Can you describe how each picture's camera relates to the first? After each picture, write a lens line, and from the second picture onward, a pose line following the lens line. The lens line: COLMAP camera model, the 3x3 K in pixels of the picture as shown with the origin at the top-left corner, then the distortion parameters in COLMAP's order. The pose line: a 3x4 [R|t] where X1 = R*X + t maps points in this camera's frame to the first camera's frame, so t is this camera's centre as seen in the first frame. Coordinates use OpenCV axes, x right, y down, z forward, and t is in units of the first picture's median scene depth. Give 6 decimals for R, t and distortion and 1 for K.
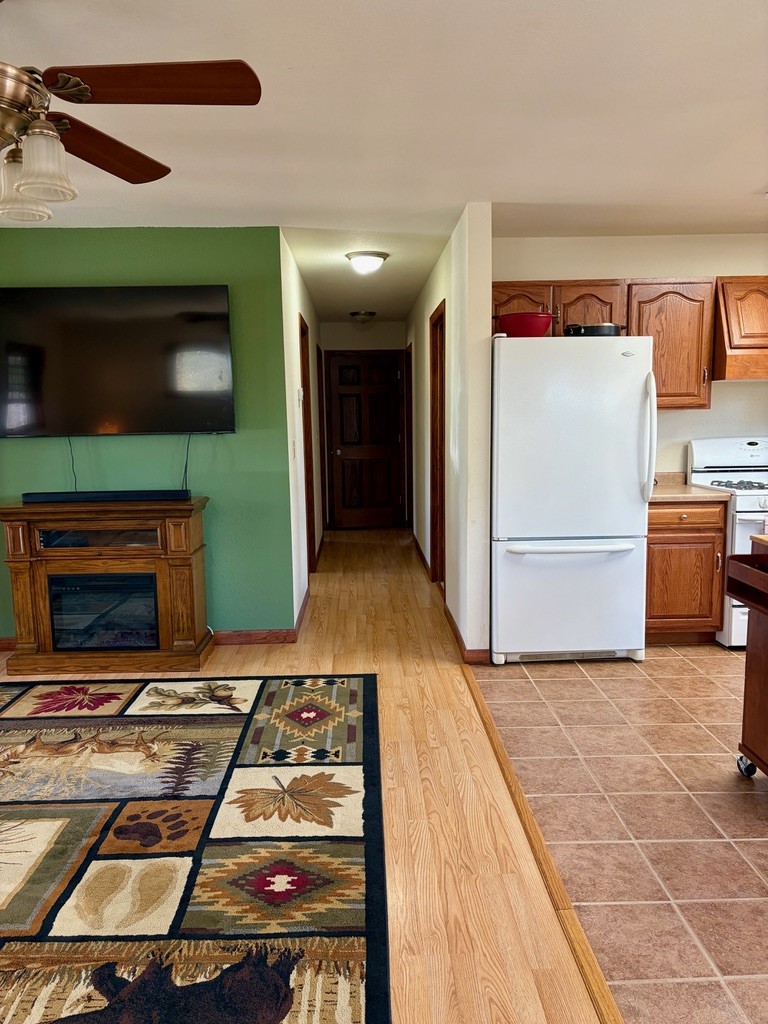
lens RADIAL K [[774.7, 0, 384.0], [0, 774.7, 512.0], [0, 0, 1]] dist [0.058924, -0.050446]
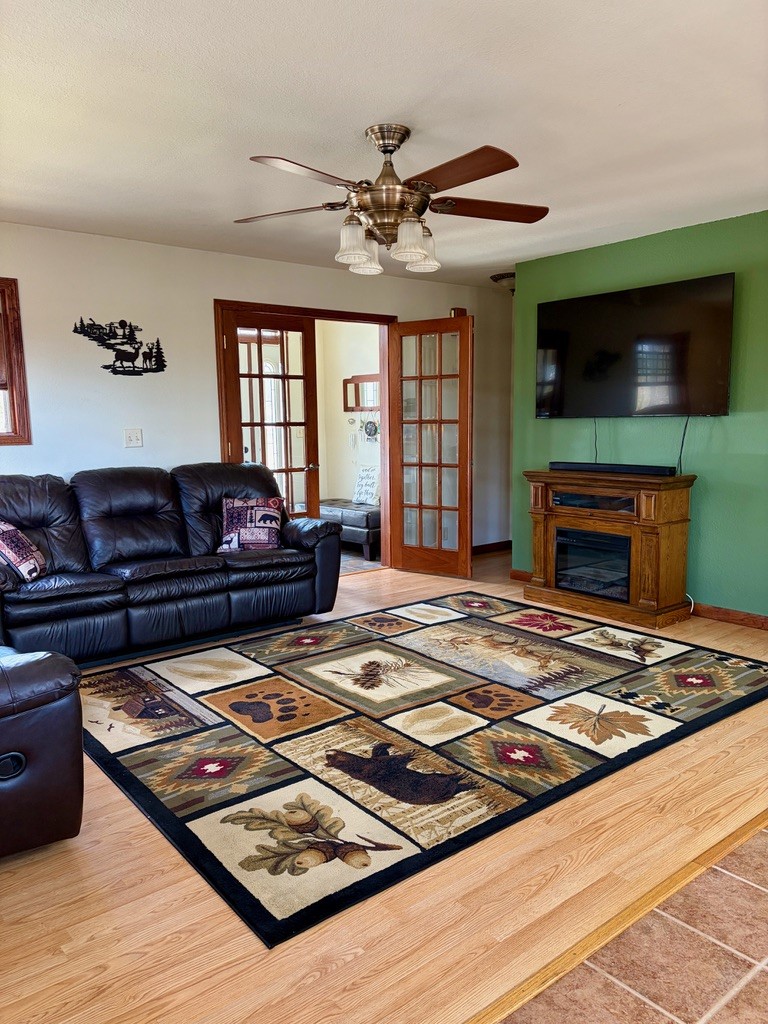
lens RADIAL K [[774.7, 0, 384.0], [0, 774.7, 512.0], [0, 0, 1]] dist [0.058924, -0.050446]
pose [[0.612392, 0.104454, -0.783623, 0.473488], [-0.094564, 0.993794, 0.058569, 0.011073], [0.784878, 0.038235, 0.618469, 0.001904]]
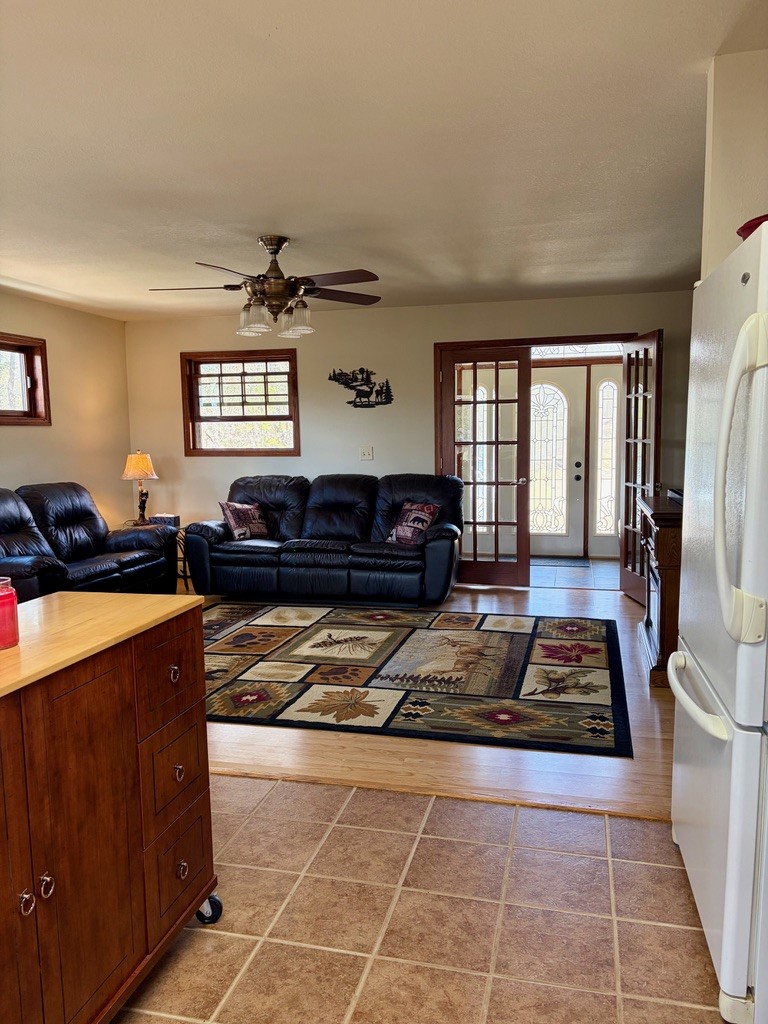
lens RADIAL K [[774.7, 0, 384.0], [0, 774.7, 512.0], [0, 0, 1]] dist [0.058924, -0.050446]
pose [[-0.275779, 0.112779, -0.954582, 0.932415], [-0.099967, 0.984343, 0.145175, -0.143110], [0.956009, 0.135463, -0.260187, 1.126493]]
